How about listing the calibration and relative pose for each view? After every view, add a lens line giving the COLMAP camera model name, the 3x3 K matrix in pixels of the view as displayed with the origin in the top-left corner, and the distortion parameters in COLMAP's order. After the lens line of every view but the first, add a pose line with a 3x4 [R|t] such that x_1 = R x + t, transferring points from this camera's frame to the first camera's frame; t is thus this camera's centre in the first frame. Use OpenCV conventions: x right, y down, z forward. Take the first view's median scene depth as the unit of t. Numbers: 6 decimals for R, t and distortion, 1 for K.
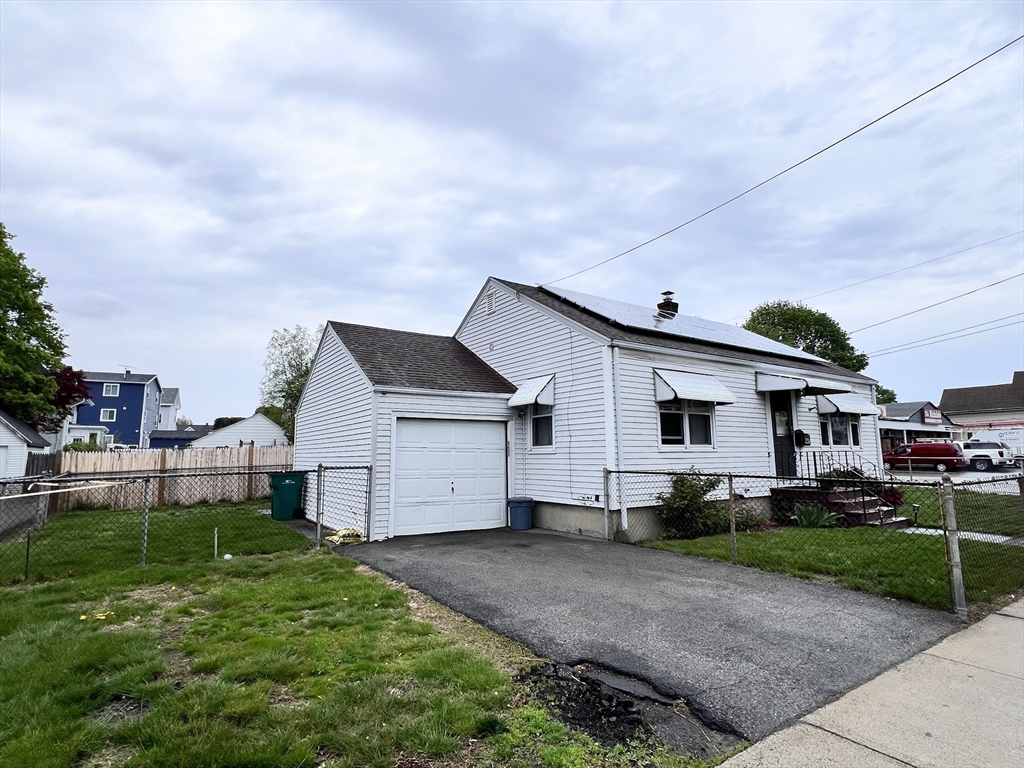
lens RADIAL K [[521.0, 0, 512.0], [0, 521.0, 384.0], [0, 0, 1]] dist [0.001075, 0.000262]
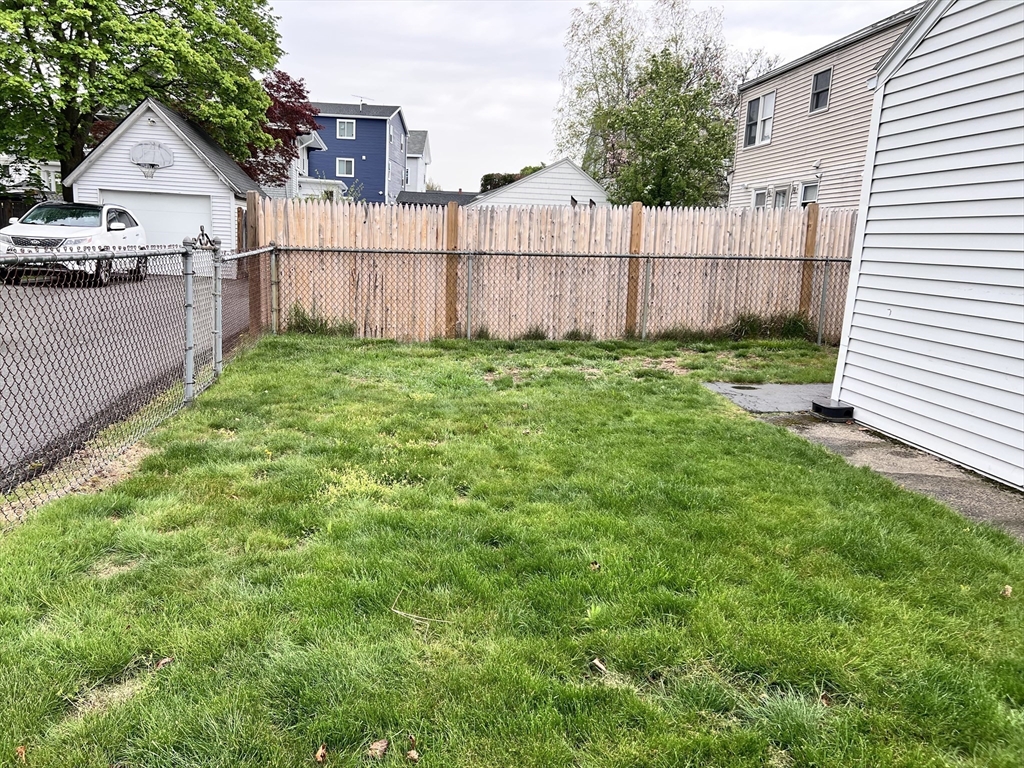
lens RADIAL K [[785.5, 0, 512.0], [0, 785.5, 384.0], [0, 0, 1]] dist [0.063788, 0.000598]
pose [[0.896472, 0.128487, -0.424063, -0.172699], [0.004836, 0.954141, 0.299318, 0.037946], [0.443074, -0.270380, 0.854739, 0.225877]]
